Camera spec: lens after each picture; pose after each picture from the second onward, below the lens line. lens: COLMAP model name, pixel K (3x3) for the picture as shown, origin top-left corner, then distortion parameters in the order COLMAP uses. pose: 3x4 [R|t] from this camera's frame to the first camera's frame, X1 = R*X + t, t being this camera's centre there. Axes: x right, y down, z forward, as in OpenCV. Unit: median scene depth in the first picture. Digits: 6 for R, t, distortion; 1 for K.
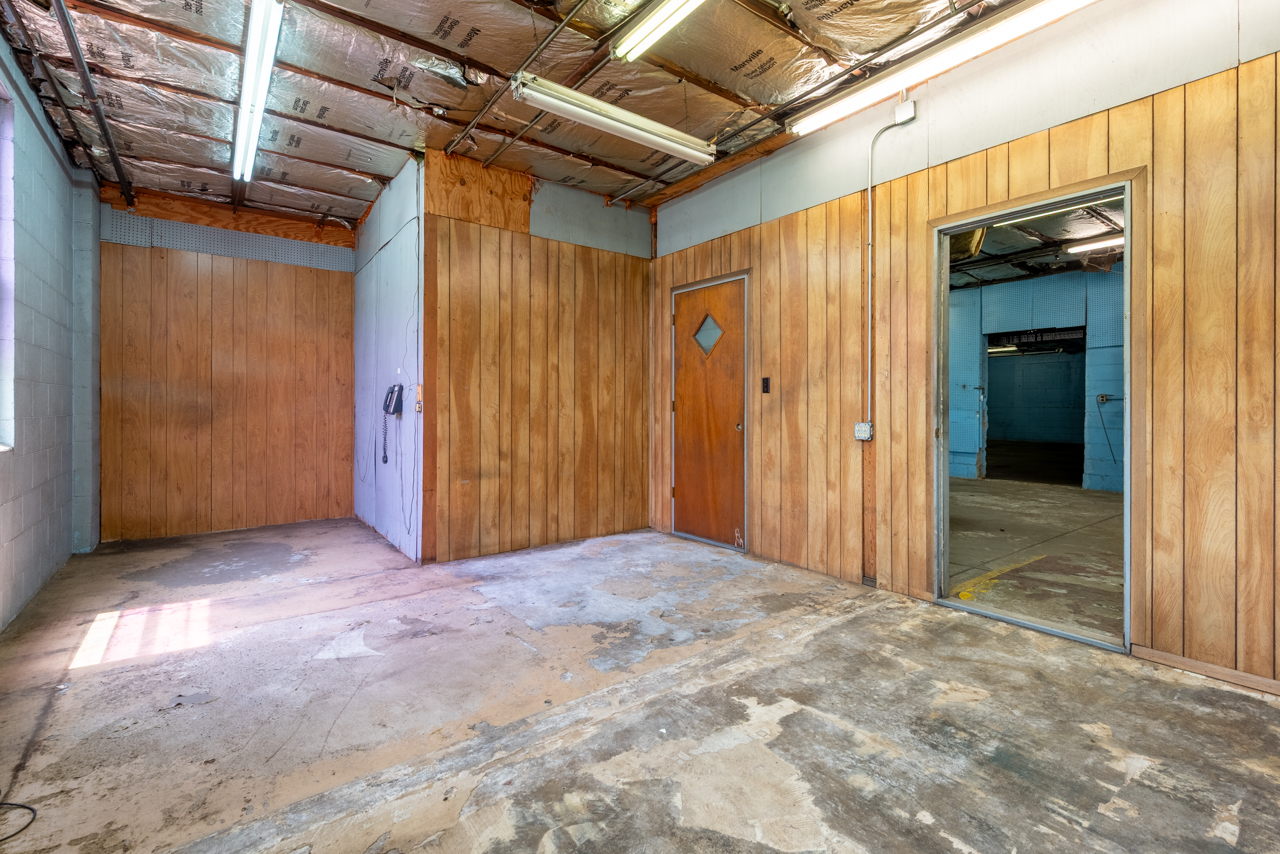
lens RADIAL K [[563.7, 0, 655.8], [0, 563.7, 406.3], [0, 0, 1]] dist [0.002939, -0.000450]
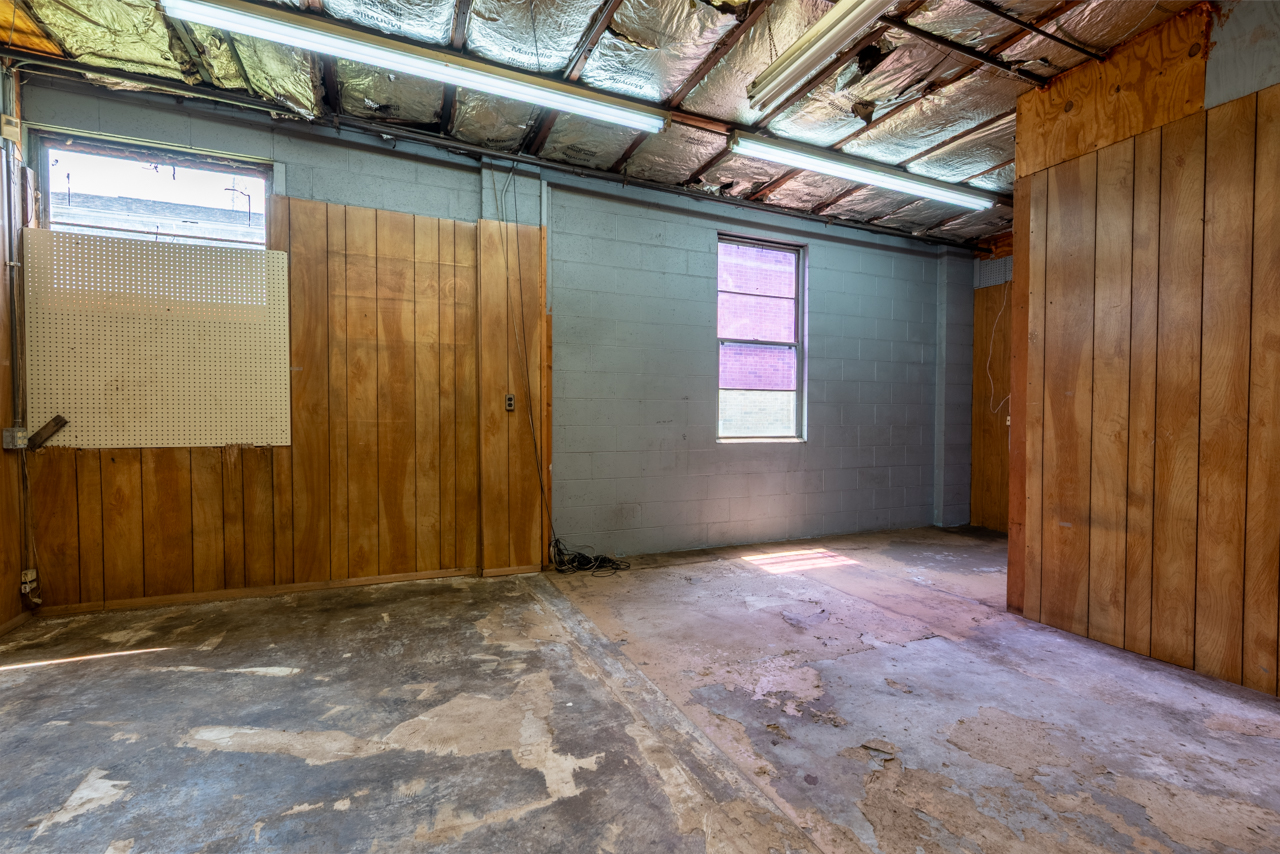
lens RADIAL K [[563.7, 0, 643.1], [0, 563.7, 428.0], [0, 0, 1]] dist [0.002939, -0.000450]
pose [[-0.242534, 0.016758, -0.969998, 0.879877], [-0.003637, 0.999828, 0.018182, -0.000773], [0.970136, 0.007938, -0.242432, 1.166179]]
